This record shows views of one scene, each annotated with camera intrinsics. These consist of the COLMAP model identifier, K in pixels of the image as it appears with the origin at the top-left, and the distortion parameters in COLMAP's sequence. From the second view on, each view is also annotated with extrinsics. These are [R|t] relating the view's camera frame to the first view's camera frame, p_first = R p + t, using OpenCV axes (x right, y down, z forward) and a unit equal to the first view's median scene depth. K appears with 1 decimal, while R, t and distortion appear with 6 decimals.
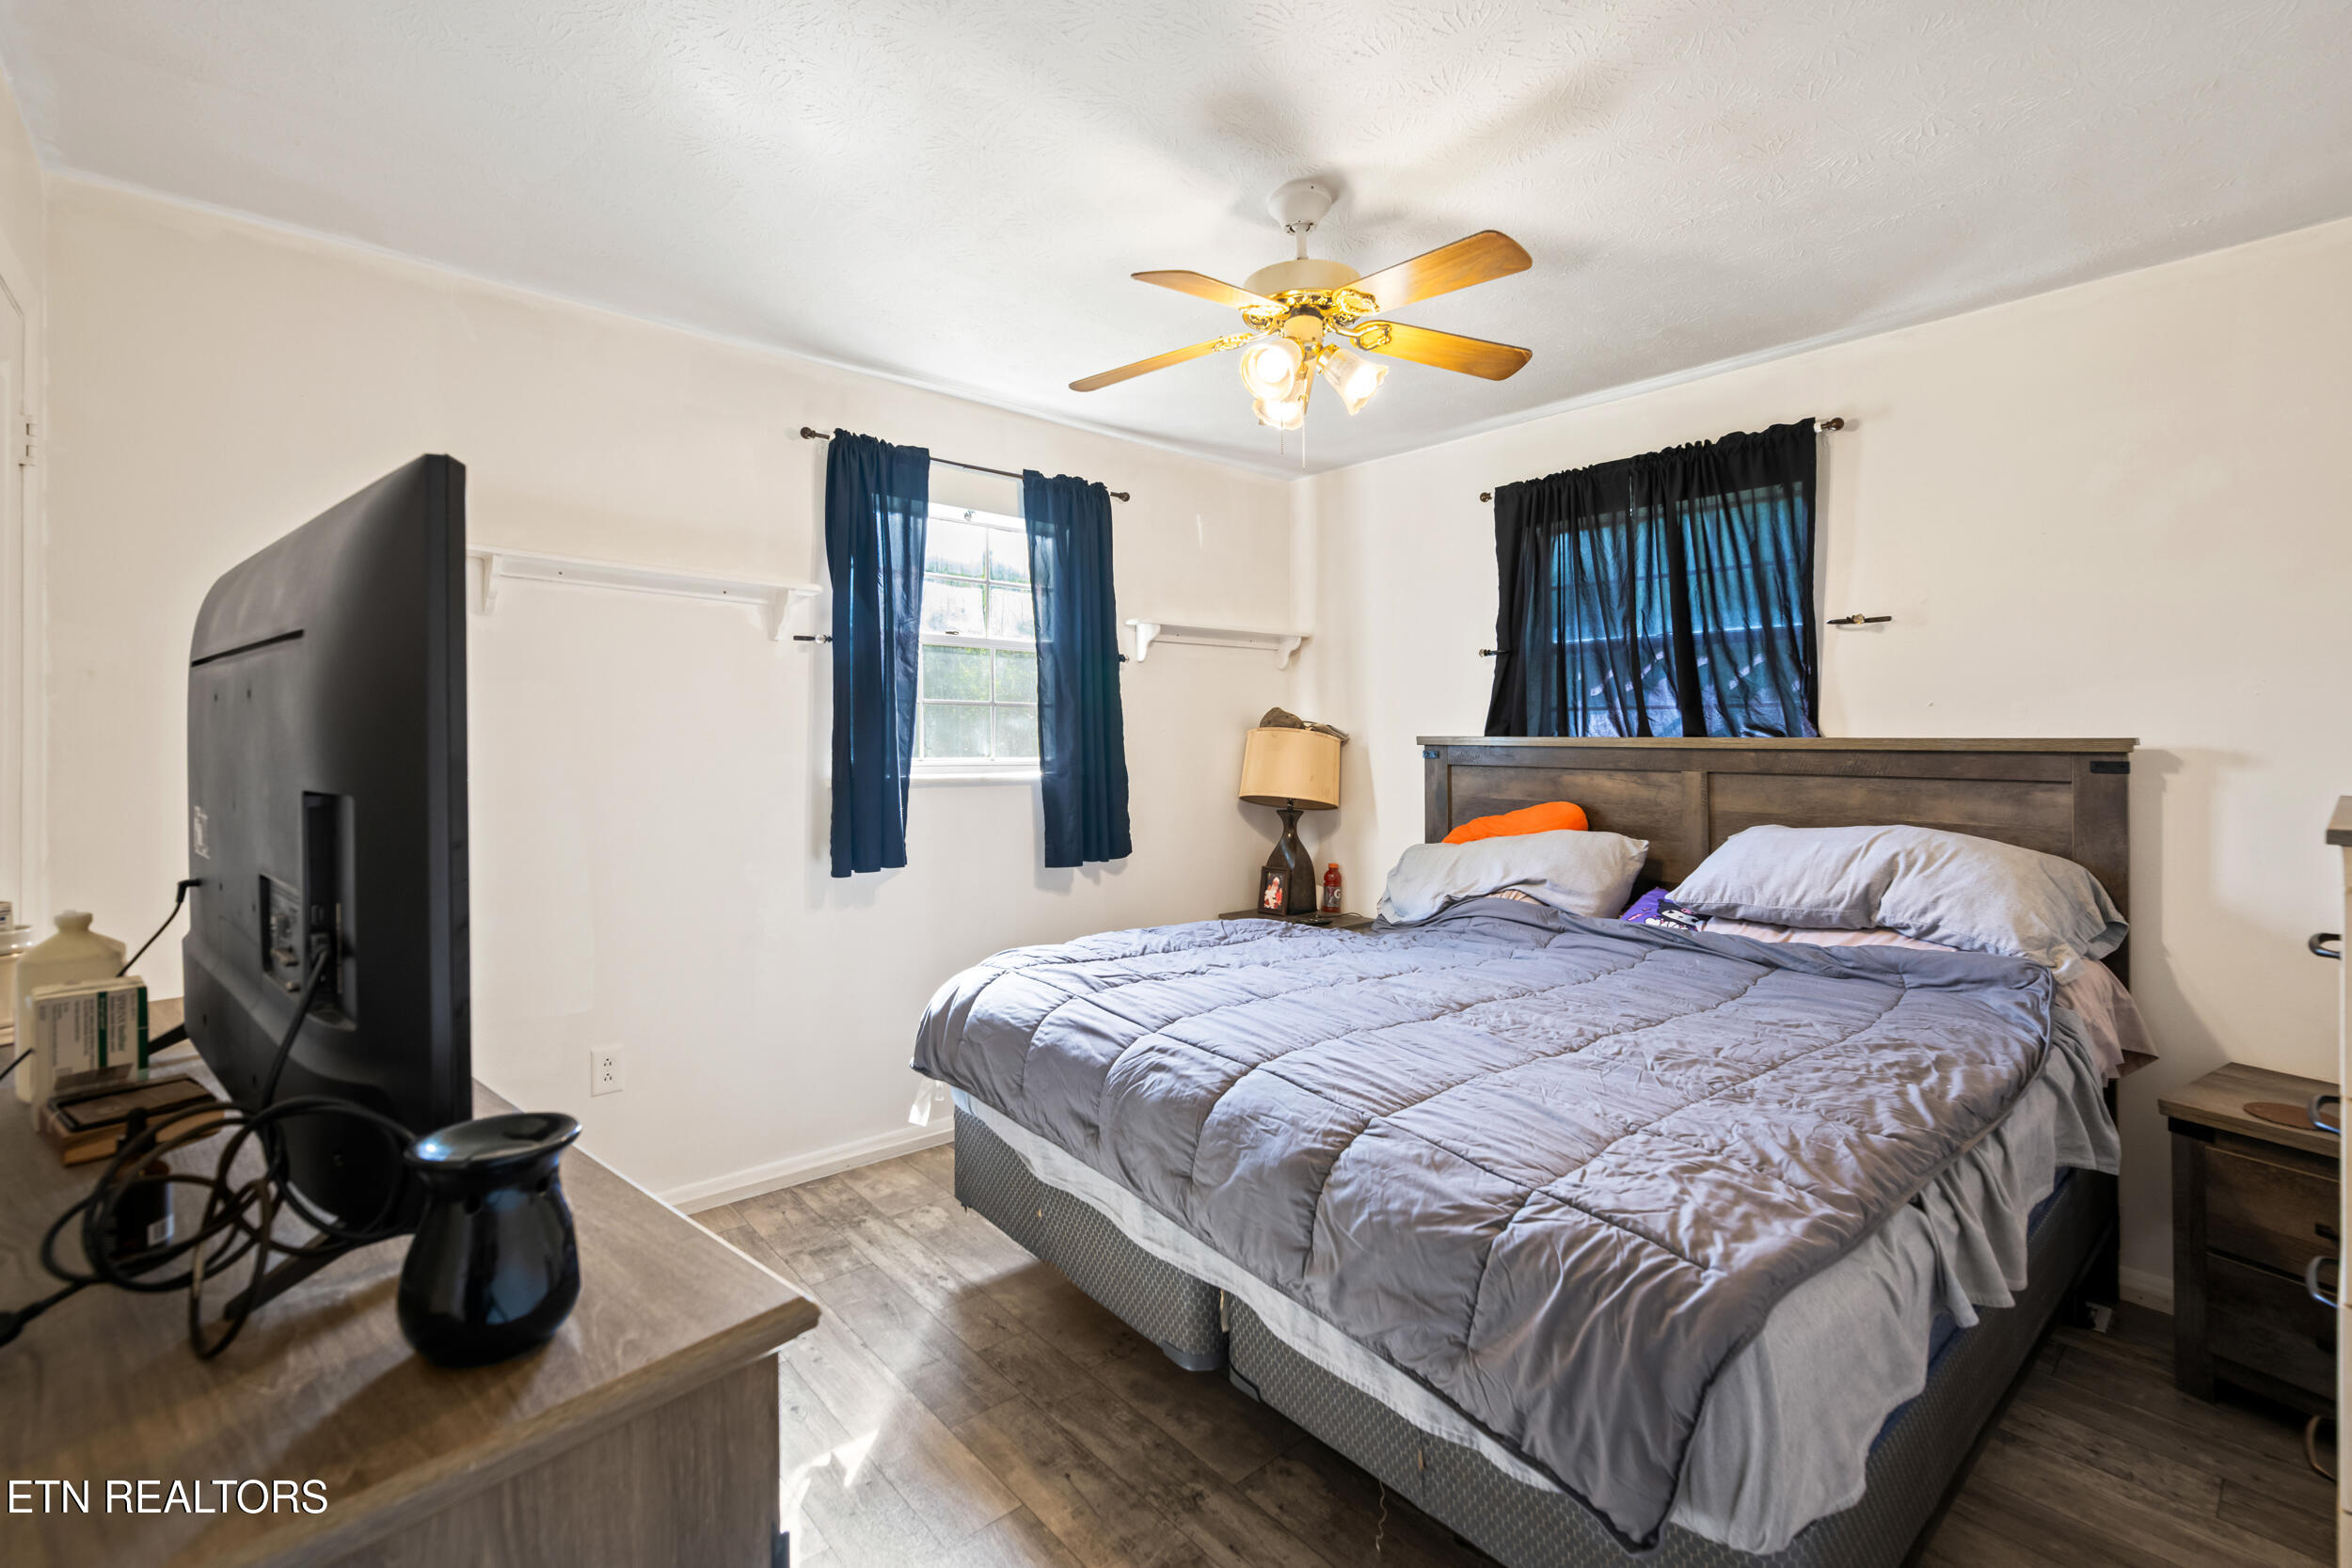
lens RADIAL K [[1025.5, 0, 1171.6], [0, 1025.5, 771.4], [0, 0, 1]] dist [0.000069, 0.000203]
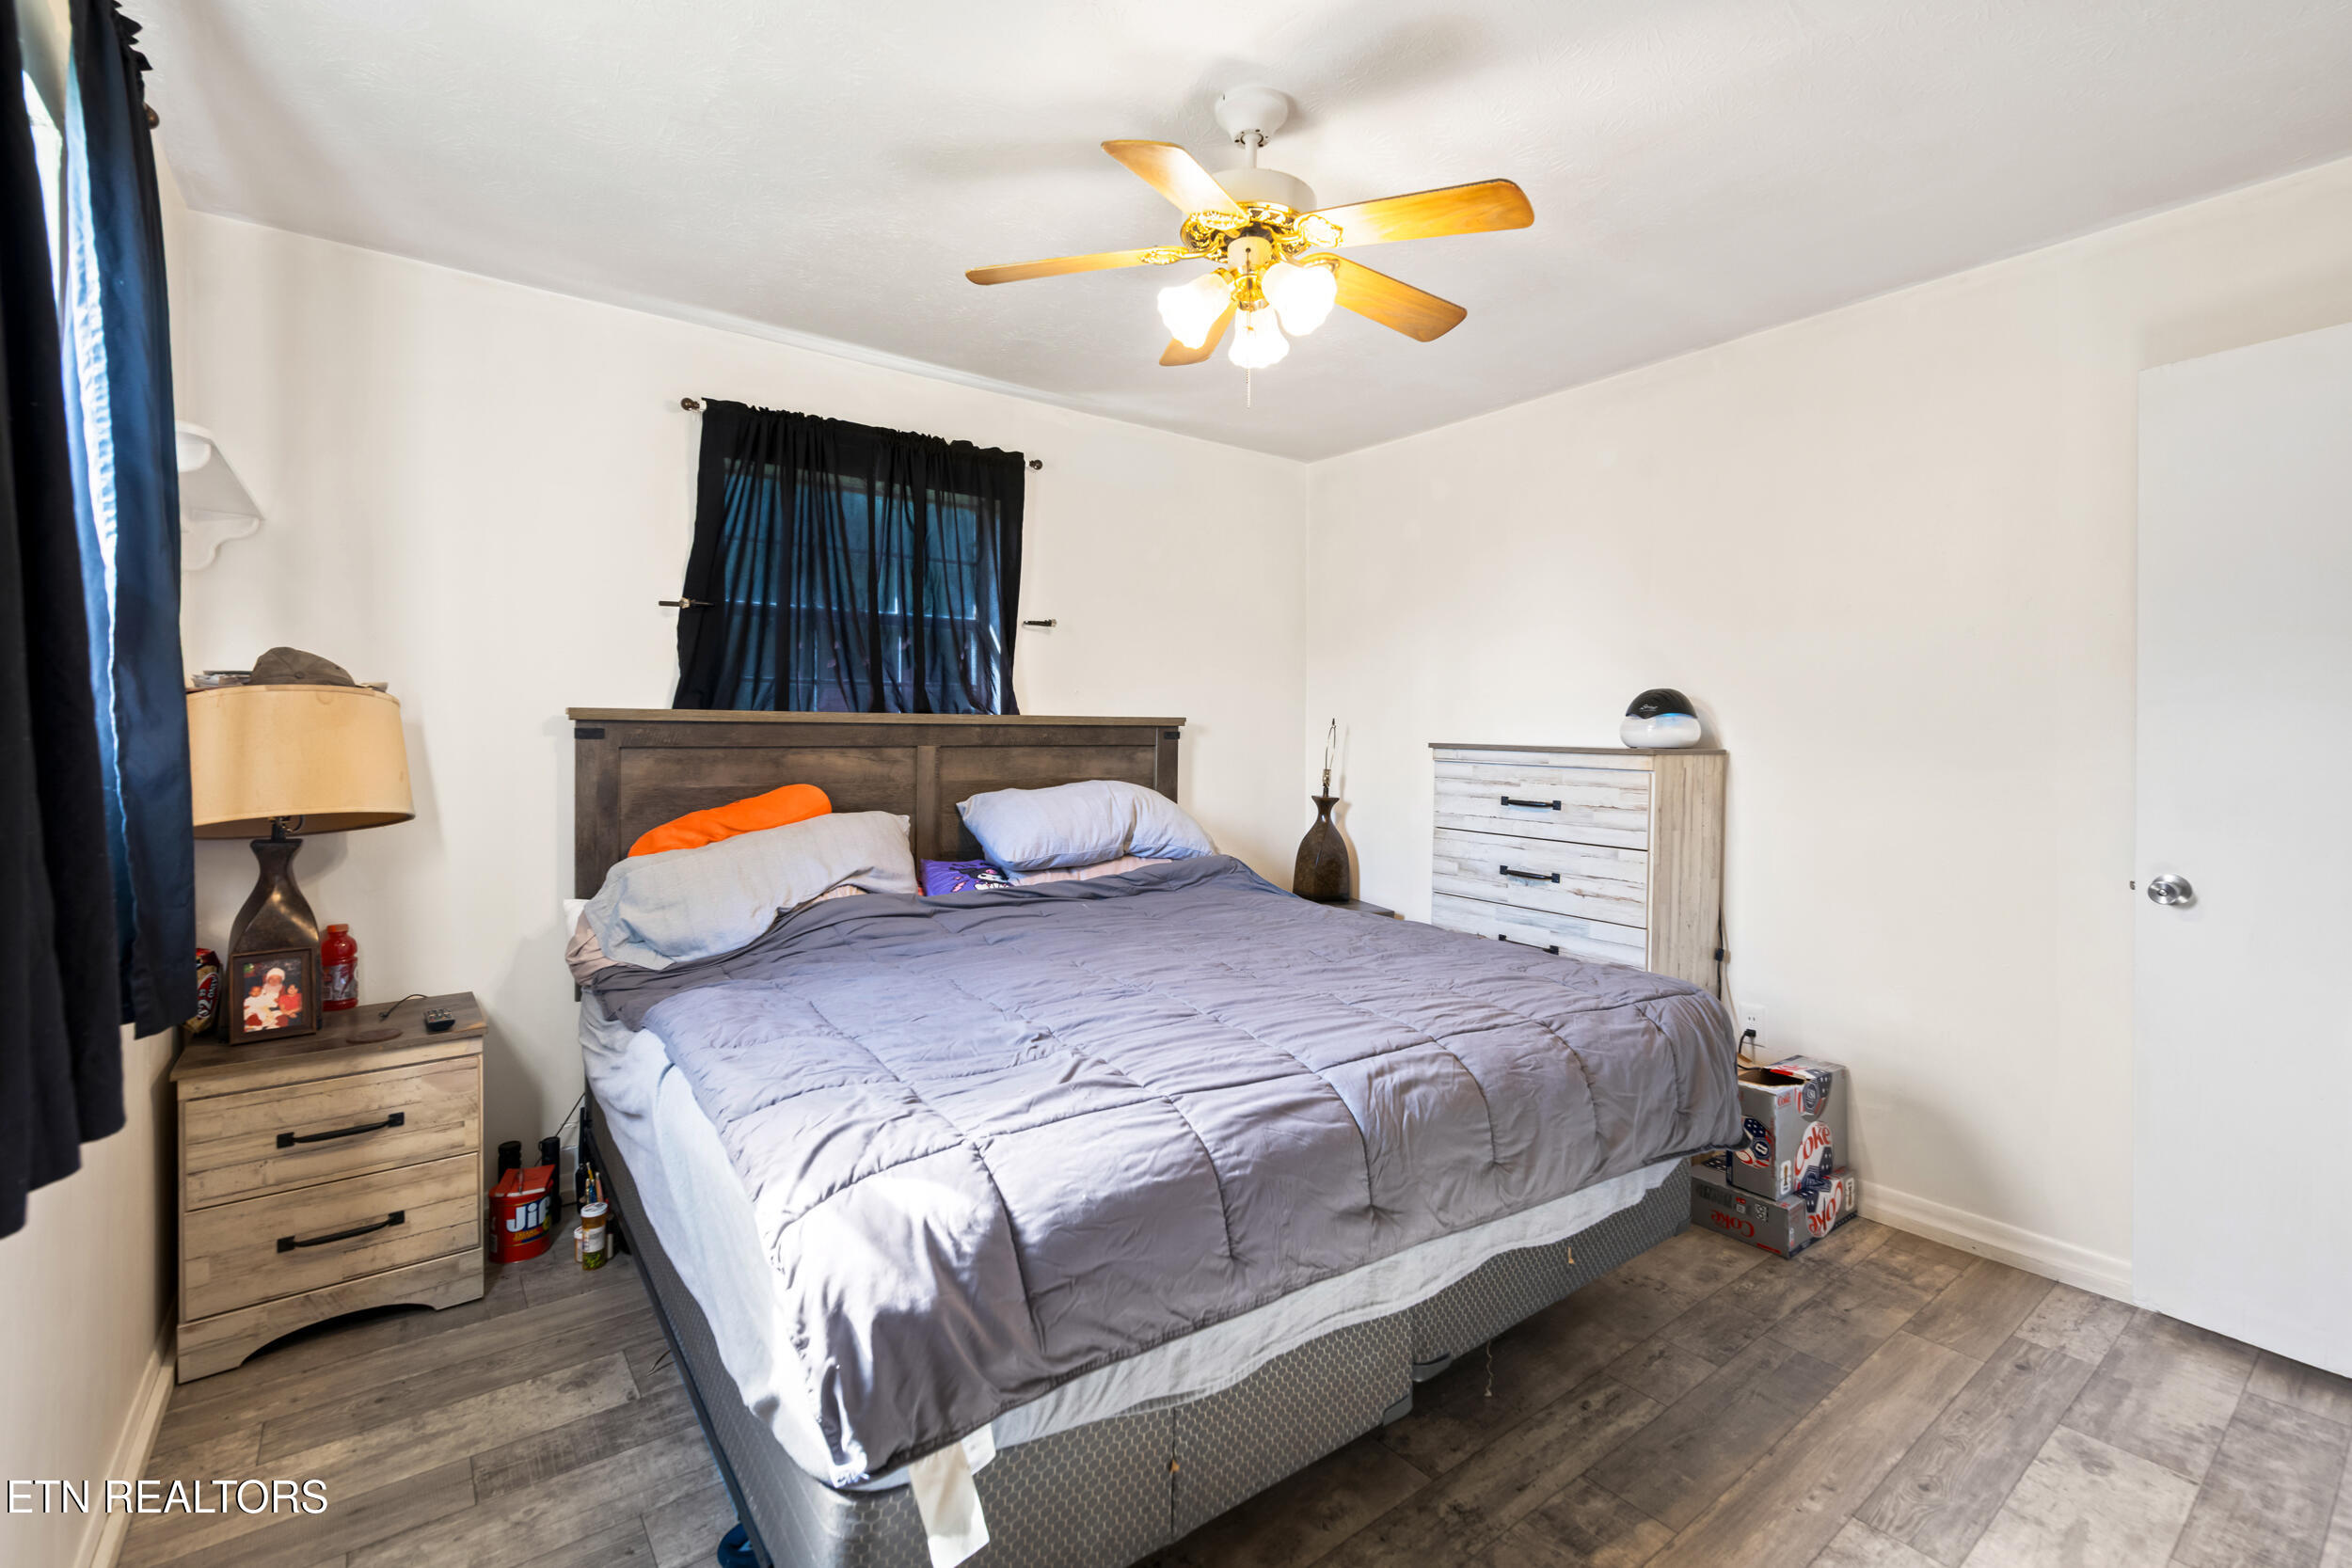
lens RADIAL K [[1025.5, 0, 1149.2], [0, 1025.5, 755.6], [0, 0, 1]] dist [0.000069, 0.000203]
pose [[0.073105, -0.026243, 0.996979, -0.538401], [0.027010, 0.999339, 0.024324, -0.009674], [-0.996958, 0.025150, 0.073765, 0.701695]]
